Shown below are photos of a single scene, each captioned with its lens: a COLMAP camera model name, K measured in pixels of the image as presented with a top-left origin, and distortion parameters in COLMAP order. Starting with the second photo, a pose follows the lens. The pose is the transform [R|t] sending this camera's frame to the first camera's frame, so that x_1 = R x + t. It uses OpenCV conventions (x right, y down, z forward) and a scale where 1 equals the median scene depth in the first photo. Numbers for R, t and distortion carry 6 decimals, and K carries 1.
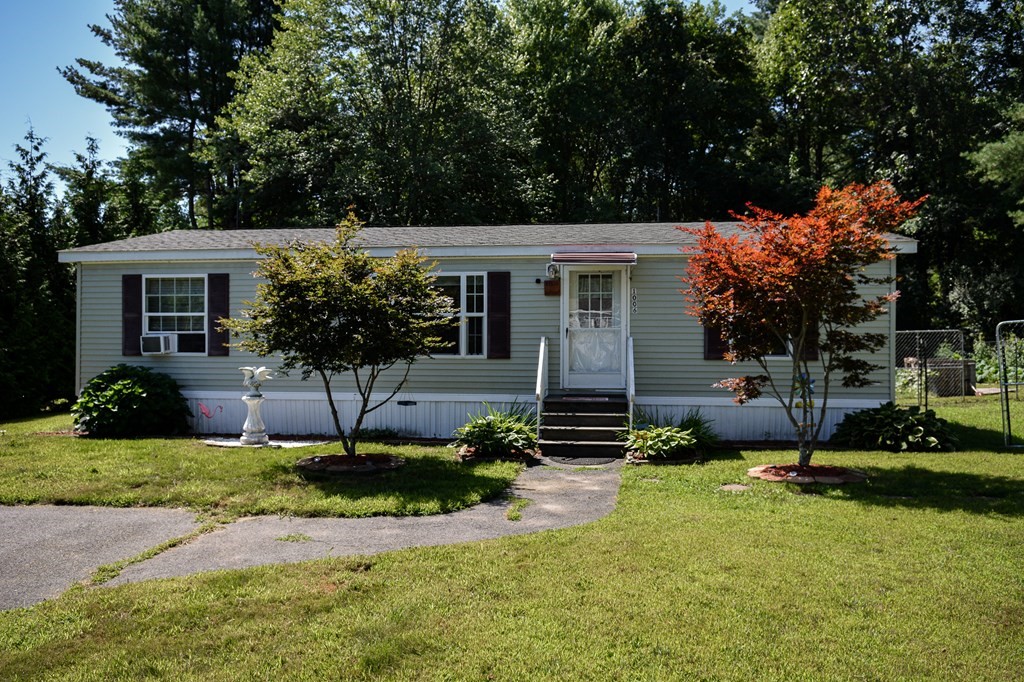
lens RADIAL K [[759.0, 0, 512.0], [0, 759.0, 341.0], [0, 0, 1]] dist [-0.056081, -0.002481]
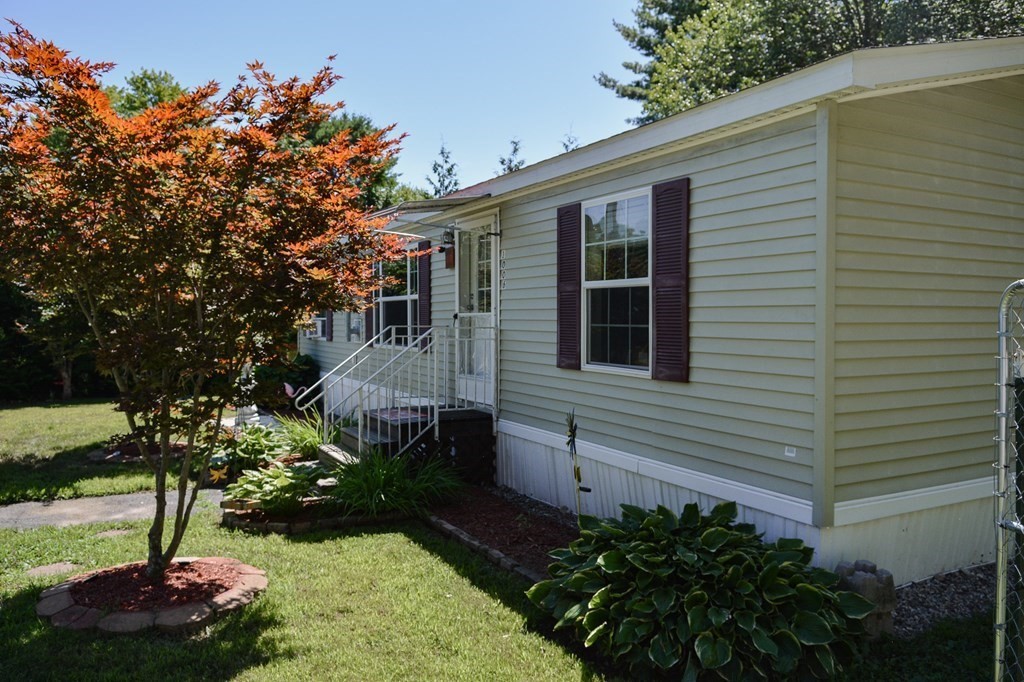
lens RADIAL K [[768.8, 0, 512.0], [0, 768.8, 341.0], [0, 0, 1]] dist [-0.037586, -0.000418]
pose [[0.566959, 0.021248, -0.823472, 0.399127], [-0.003464, 0.999720, 0.023411, -0.004370], [0.823739, -0.010421, 0.566874, 0.368245]]
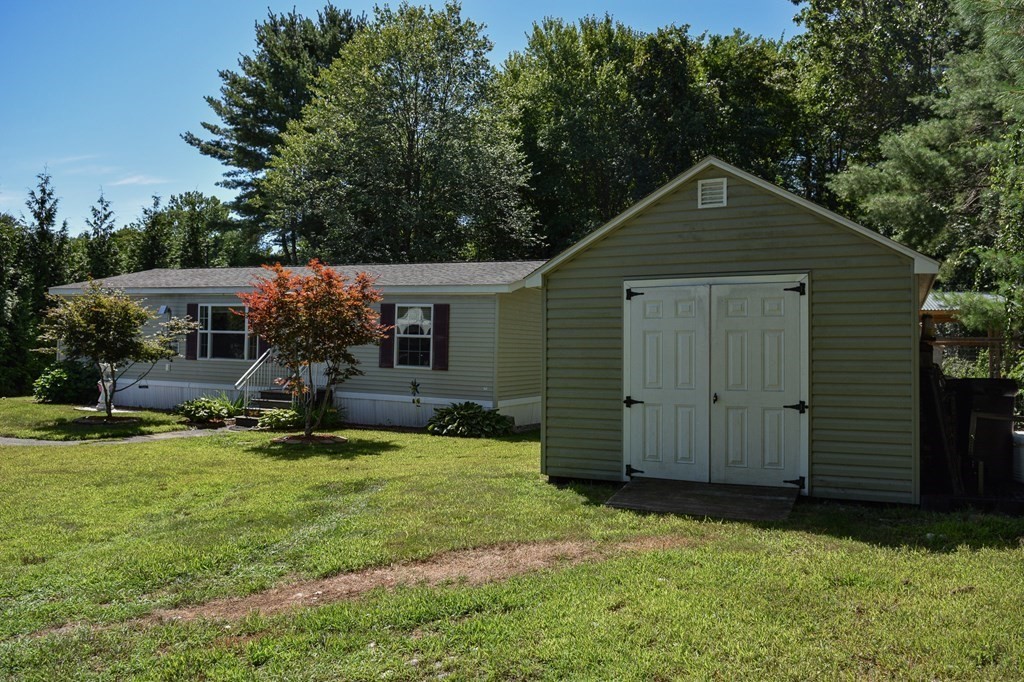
lens RADIAL K [[768.8, 0, 512.0], [0, 768.8, 341.0], [0, 0, 1]] dist [-0.037586, -0.000418]
pose [[0.956427, 0.019065, -0.291347, 0.513389], [-0.021947, 0.999737, -0.006626, -0.011138], [0.291145, 0.012732, 0.956594, -0.167308]]
